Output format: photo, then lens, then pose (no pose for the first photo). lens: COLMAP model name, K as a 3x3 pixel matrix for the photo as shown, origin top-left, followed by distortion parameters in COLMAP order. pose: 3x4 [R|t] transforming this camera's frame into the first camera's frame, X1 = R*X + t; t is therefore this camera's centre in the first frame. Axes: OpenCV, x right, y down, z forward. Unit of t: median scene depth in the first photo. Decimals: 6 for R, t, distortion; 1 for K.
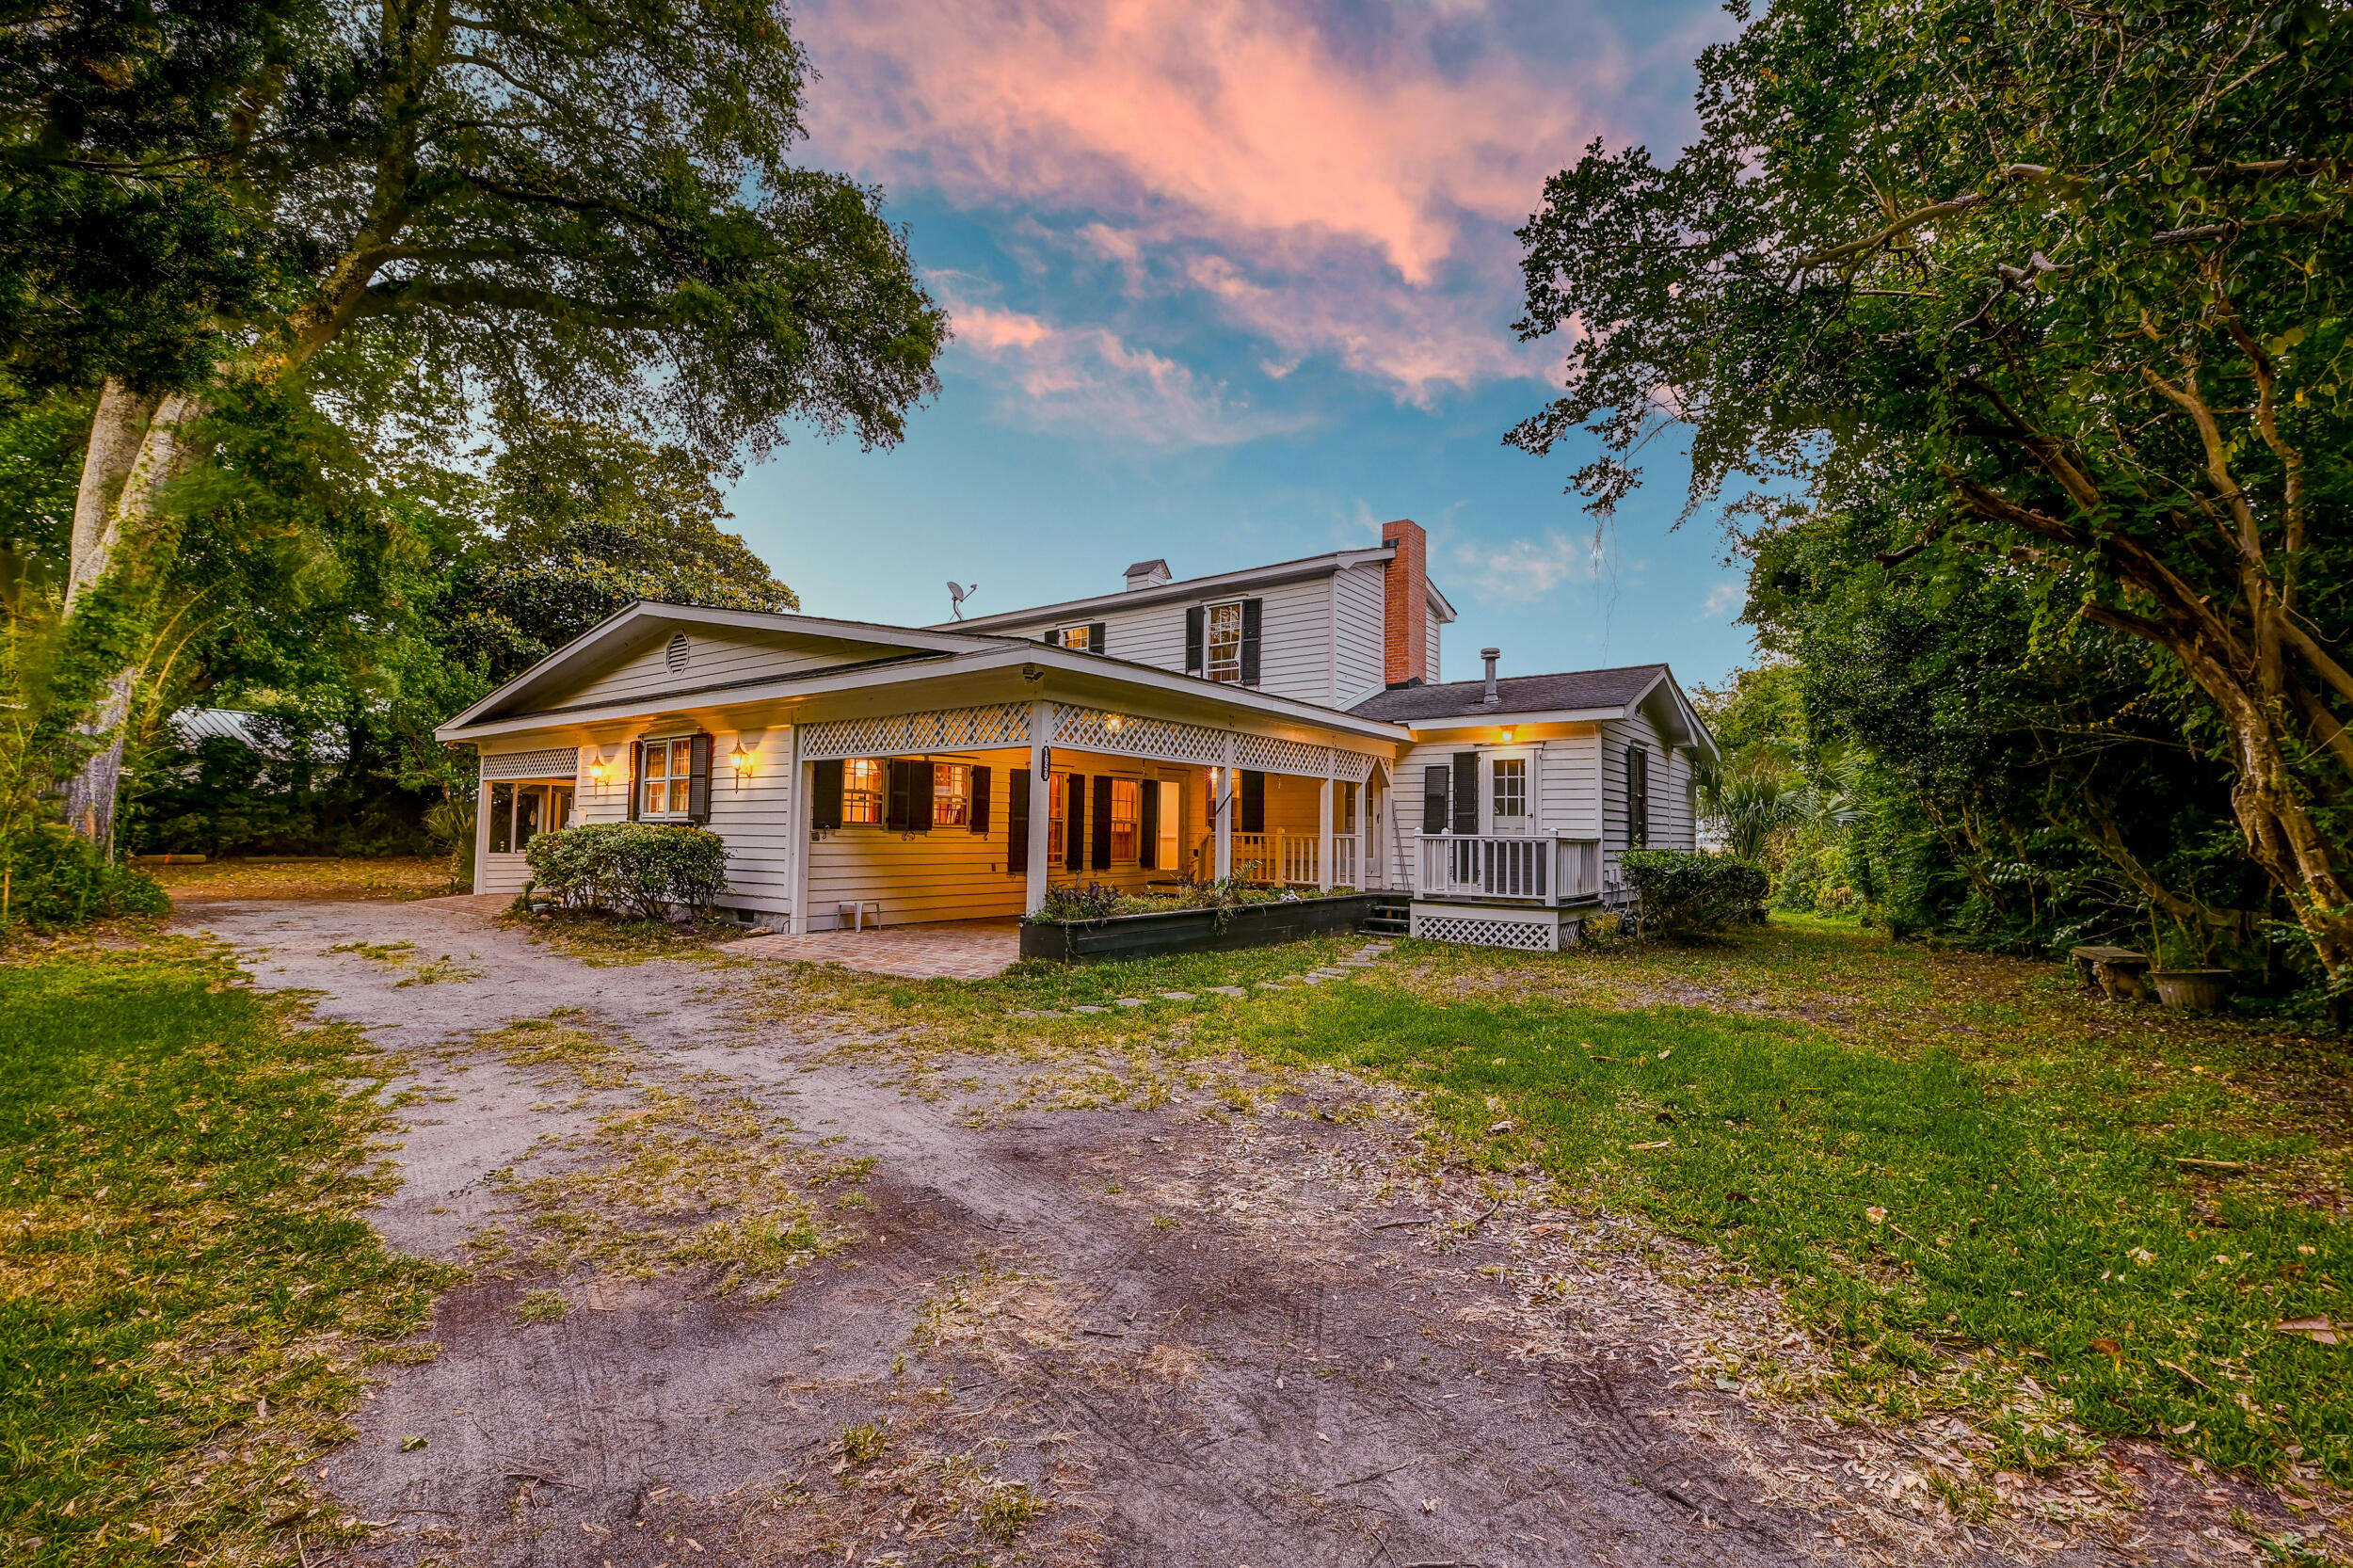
lens RADIAL K [[1030.4, 0, 1193.1], [0, 1030.4, 787.9], [0, 0, 1]] dist [-0.007100, -0.007118]
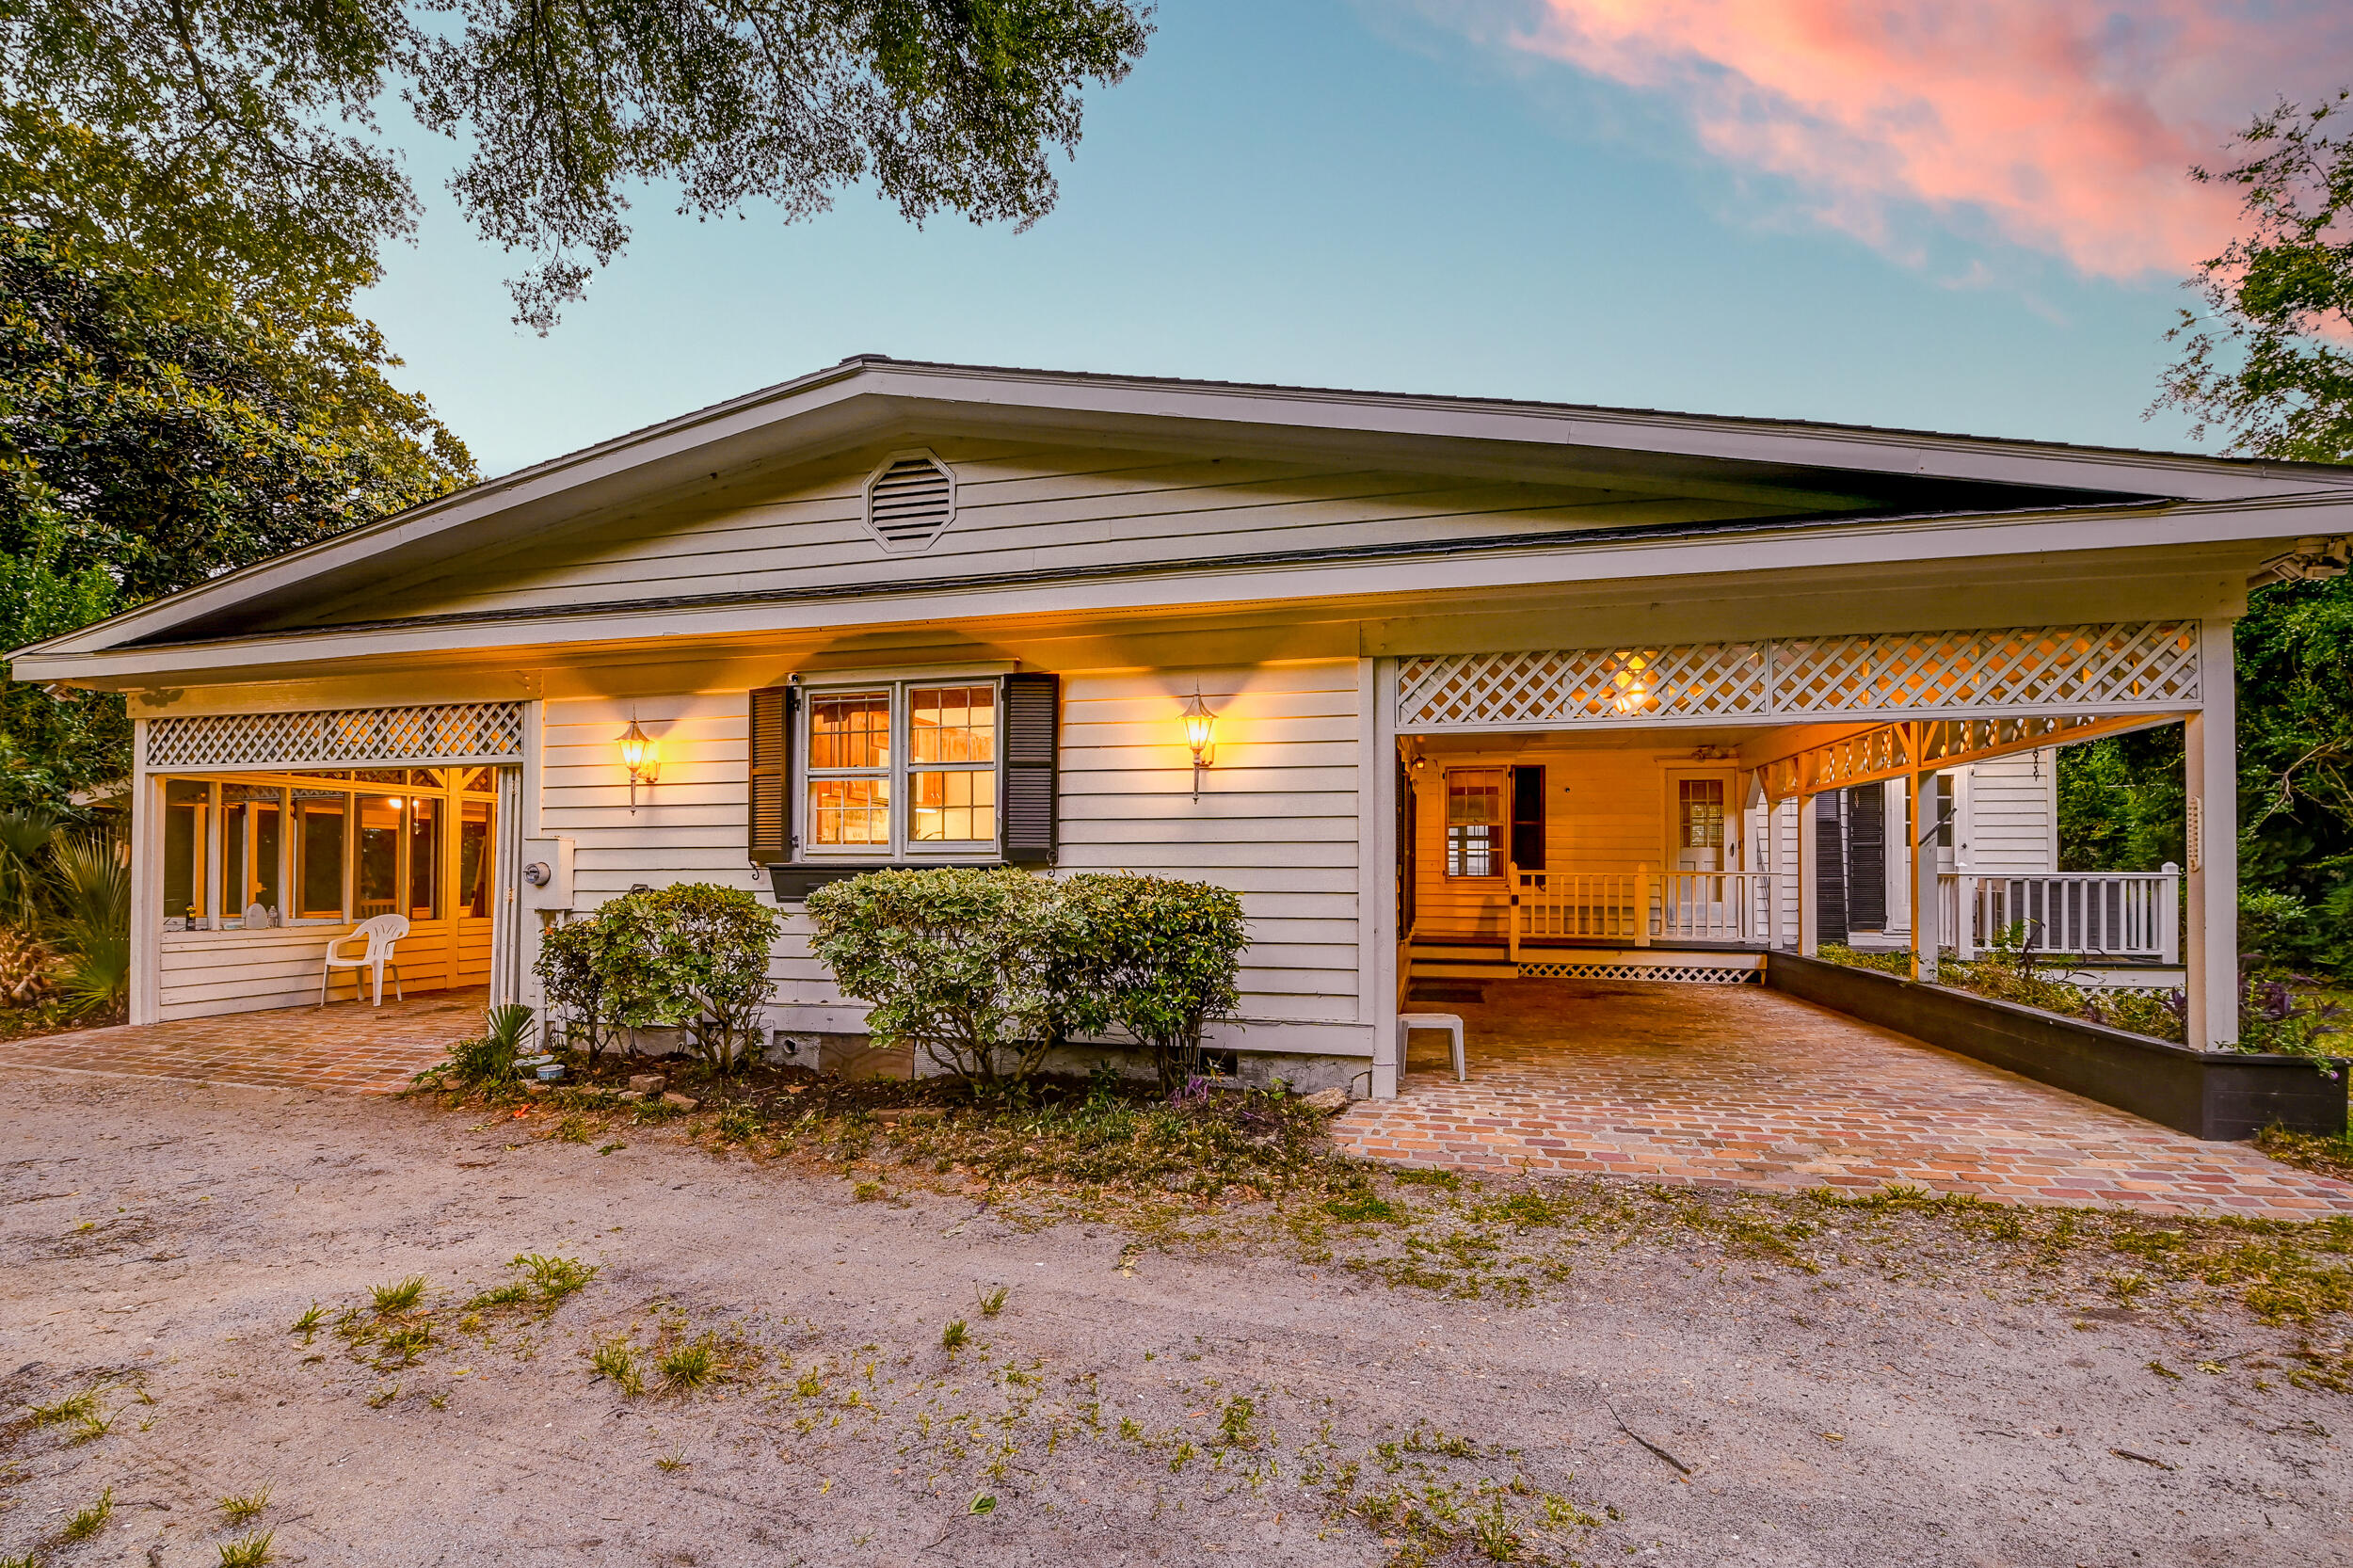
lens RADIAL K [[1030.4, 0, 1191.6], [0, 1030.4, 875.1], [0, 0, 1]] dist [-0.007100, -0.007118]
pose [[0.920670, -0.011974, 0.390158, -0.595687], [-0.009513, 0.998544, 0.053094, 0.012789], [-0.390226, -0.052594, 0.919216, 0.545422]]
